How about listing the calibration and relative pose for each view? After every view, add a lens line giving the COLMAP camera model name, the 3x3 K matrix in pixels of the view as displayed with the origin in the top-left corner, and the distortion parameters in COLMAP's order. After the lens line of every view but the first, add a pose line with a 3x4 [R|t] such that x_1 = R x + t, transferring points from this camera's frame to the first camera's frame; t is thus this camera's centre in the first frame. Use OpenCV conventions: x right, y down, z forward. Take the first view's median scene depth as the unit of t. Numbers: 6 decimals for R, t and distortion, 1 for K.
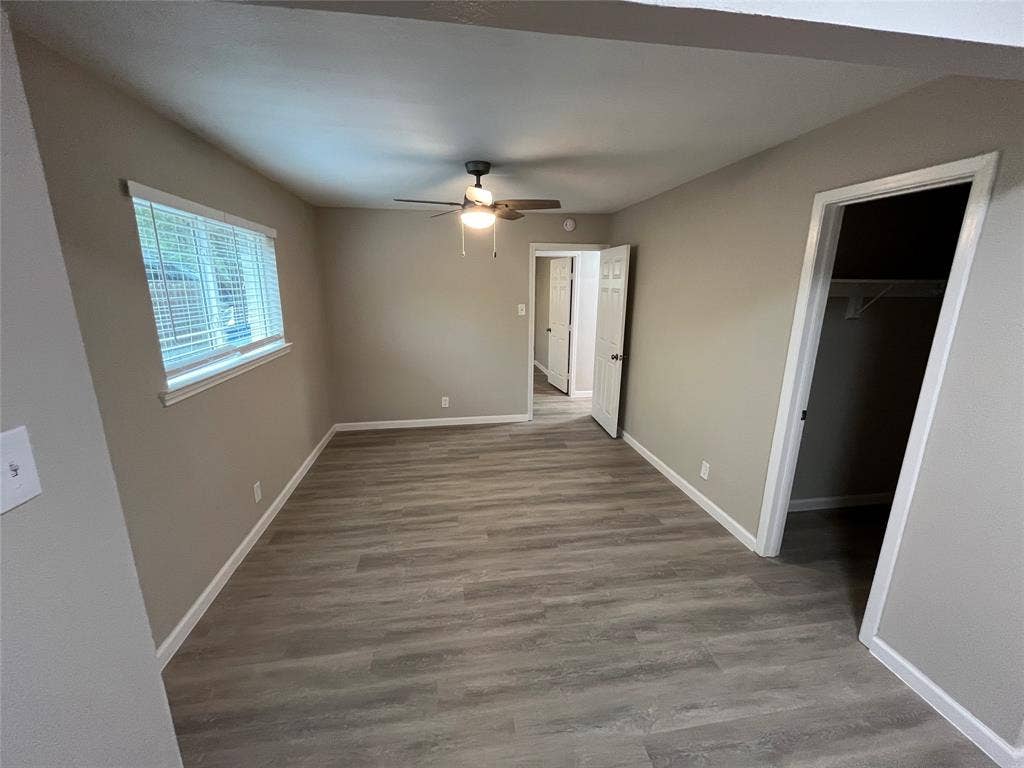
lens RADIAL K [[414.1, 0, 512.0], [0, 414.1, 384.0], [0, 0, 1]] dist [-0.001357, -0.000096]
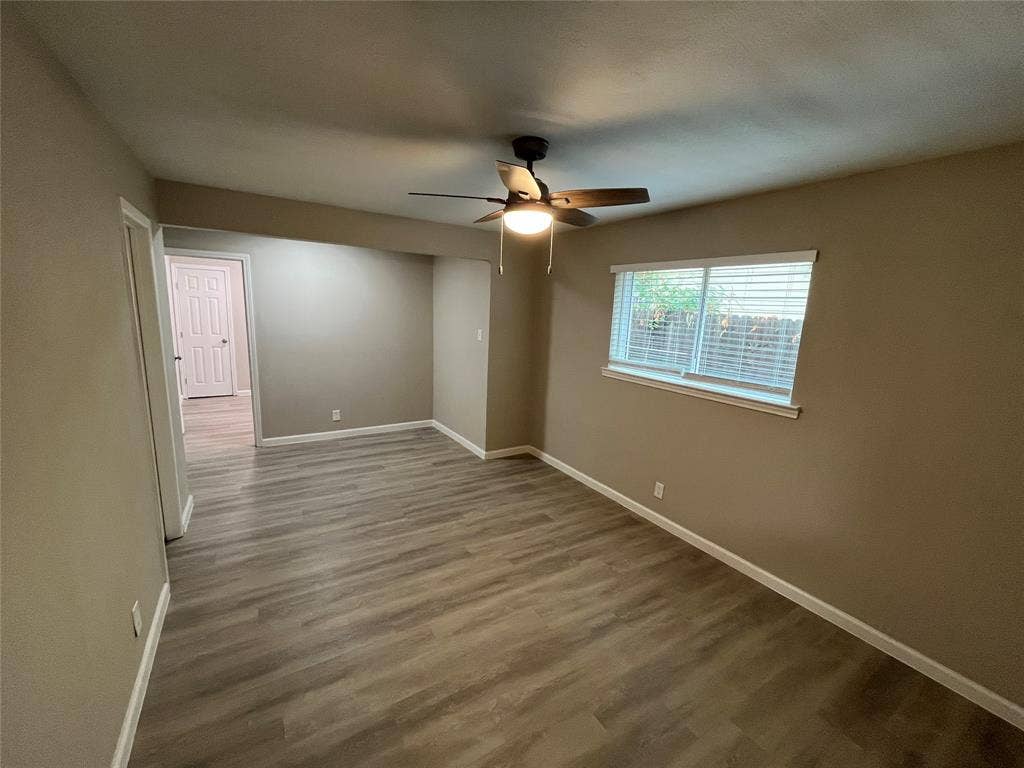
lens RADIAL K [[414.1, 0, 512.0], [0, 414.1, 384.0], [0, 0, 1]] dist [-0.001357, -0.000096]
pose [[-0.920521, 0.022798, -0.390028, 0.233858], [-0.140380, 0.912328, 0.384645, -0.421347], [0.364603, 0.408826, -0.836616, 1.733810]]
